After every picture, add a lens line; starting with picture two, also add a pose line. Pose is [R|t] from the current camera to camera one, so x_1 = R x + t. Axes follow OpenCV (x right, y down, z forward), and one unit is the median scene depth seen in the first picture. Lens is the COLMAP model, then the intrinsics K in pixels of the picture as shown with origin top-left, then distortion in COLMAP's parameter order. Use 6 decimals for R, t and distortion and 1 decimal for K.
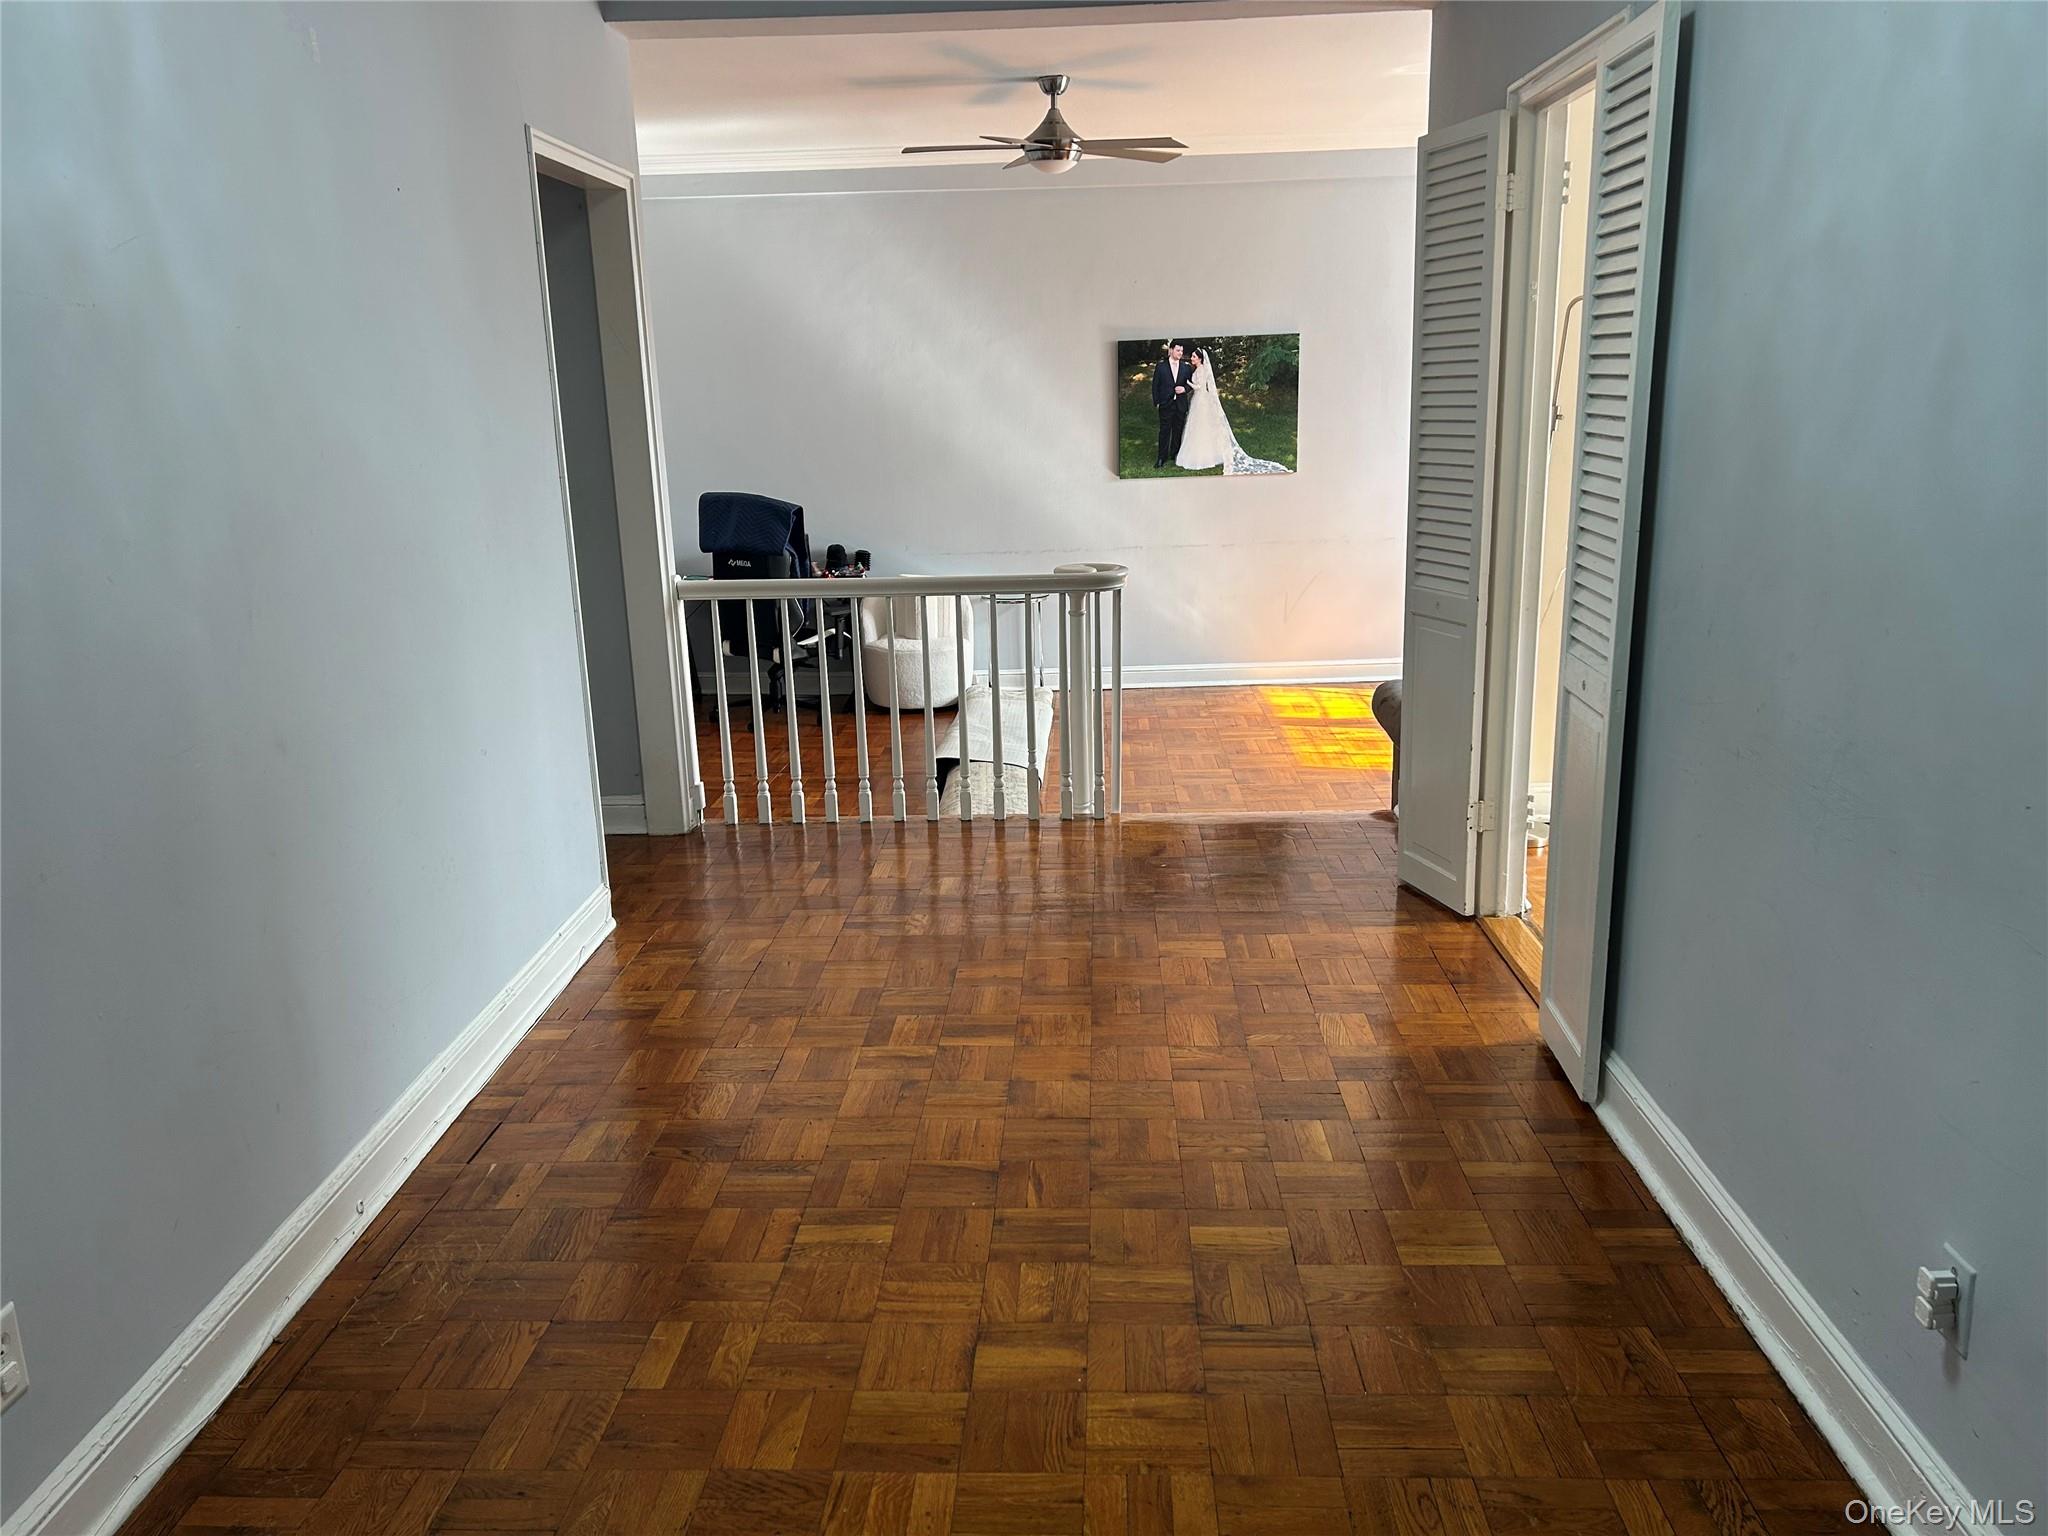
lens RADIAL K [[1549.1, 0, 1023.3], [0, 1549.1, 769.9], [0, 0, 1]] dist [0.007954, -0.017077]
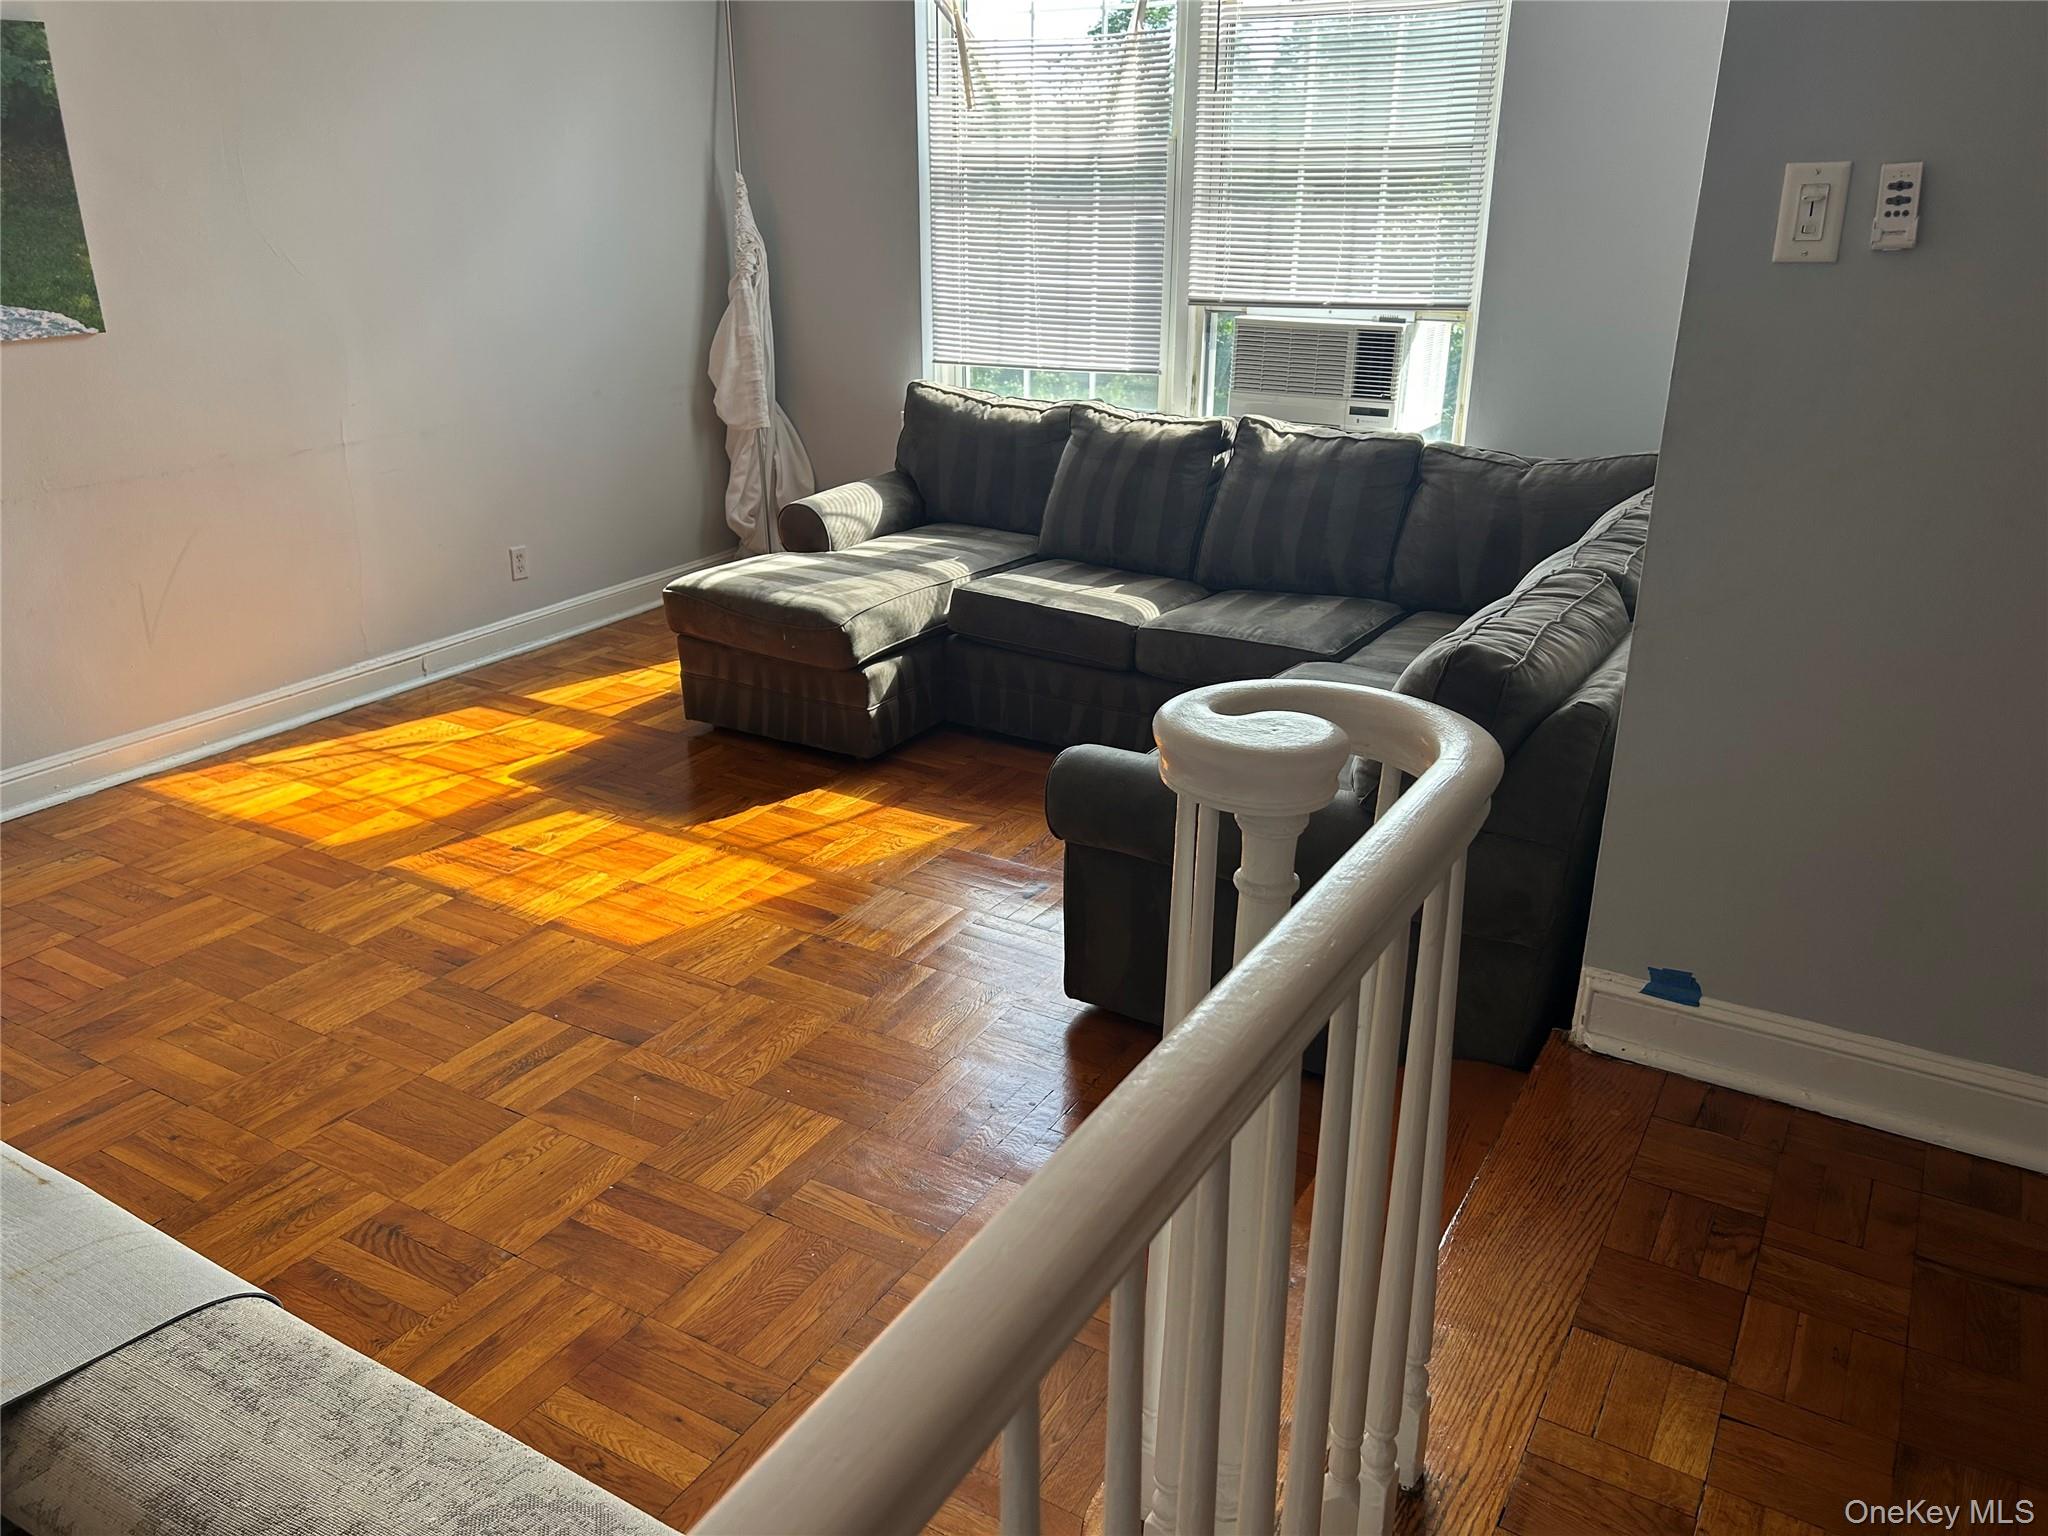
lens RADIAL K [[1549.1, 0, 1021.9], [0, 1549.1, 770.3], [0, 0, 1]] dist [0.007954, -0.017077]
pose [[0.477715, -0.282718, 0.831781, -0.123024], [0.199501, 0.956978, 0.210693, -0.109473], [-0.855563, 0.065289, 0.513565, 0.534444]]
